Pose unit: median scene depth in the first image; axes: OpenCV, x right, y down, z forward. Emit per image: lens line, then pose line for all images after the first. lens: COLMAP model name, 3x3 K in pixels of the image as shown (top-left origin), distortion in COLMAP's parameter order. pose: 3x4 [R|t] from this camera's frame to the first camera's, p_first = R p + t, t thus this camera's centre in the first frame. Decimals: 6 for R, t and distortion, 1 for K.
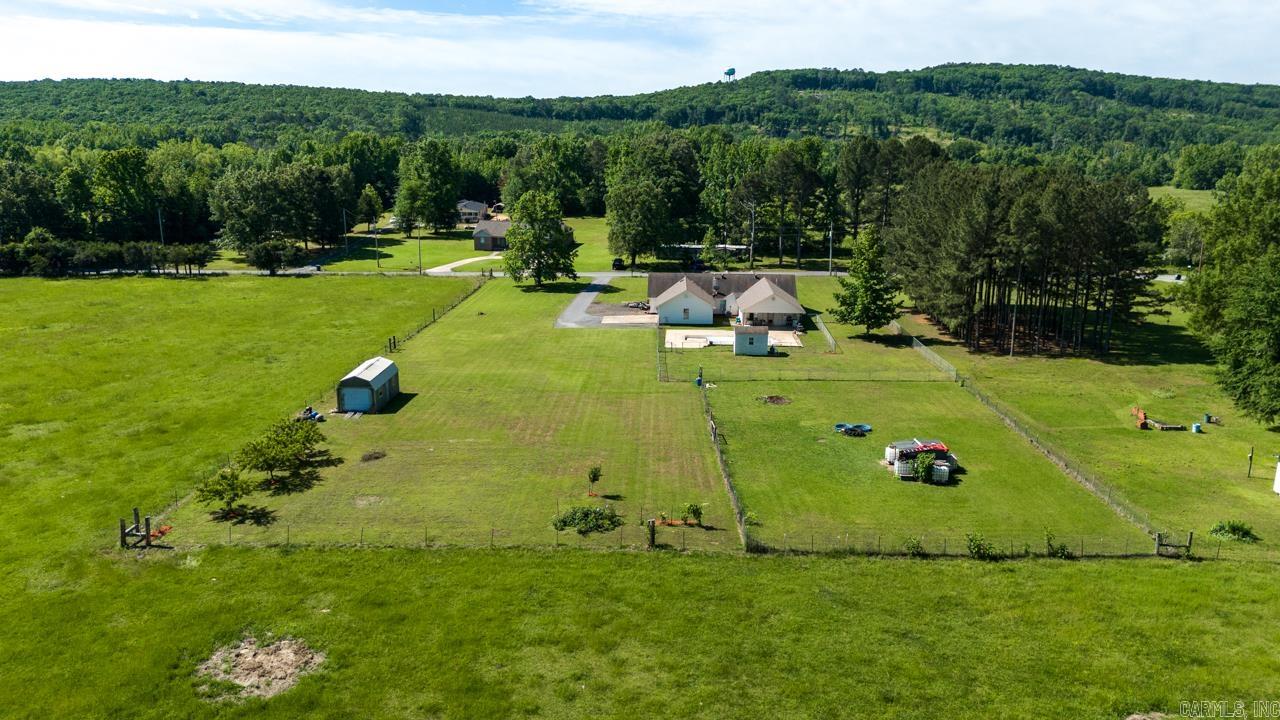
lens RADIAL K [[950.4, 0, 639.7], [0, 950.4, 358.6], [0, 0, 1]] dist [0.071587, -0.054303]
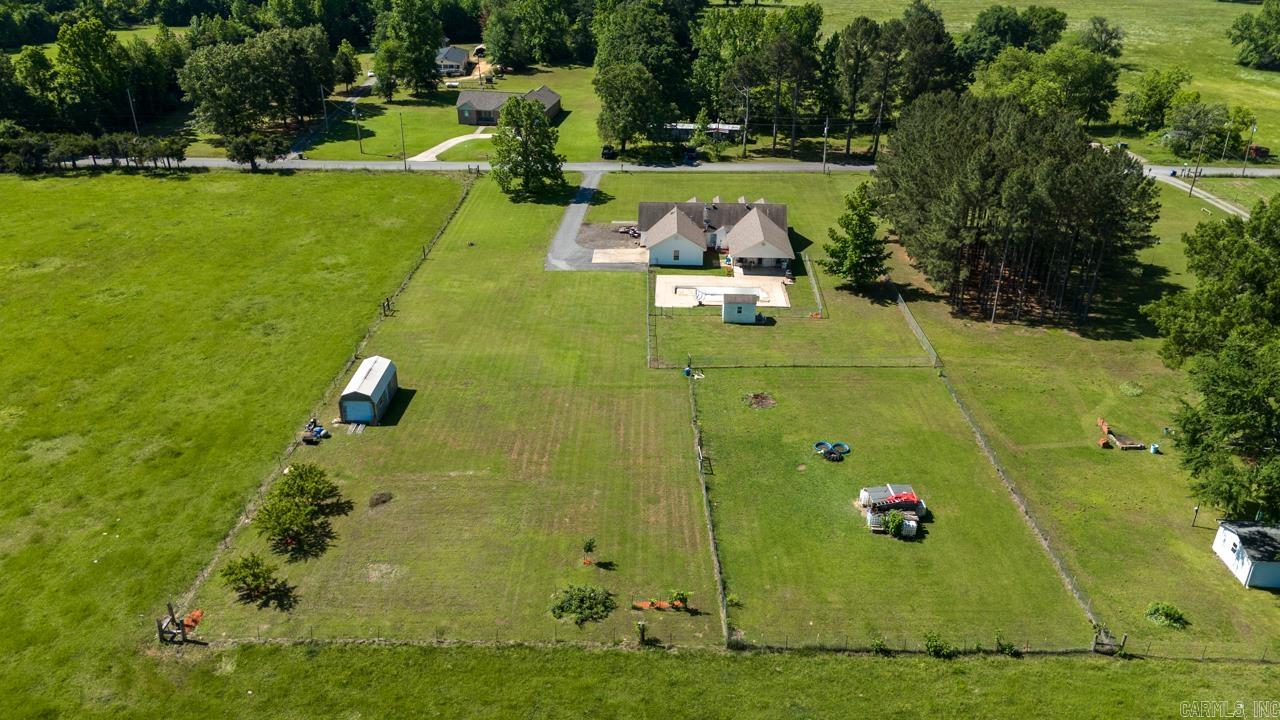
lens RADIAL K [[950.4, 0, 639.3], [0, 950.4, 357.5], [0, 0, 1]] dist [0.071587, -0.054303]
pose [[0.999945, -0.000538, 0.010488, -0.001087], [-0.001838, 0.974294, 0.225271, -0.229018], [-0.010340, -0.225278, 0.974240, -0.004092]]
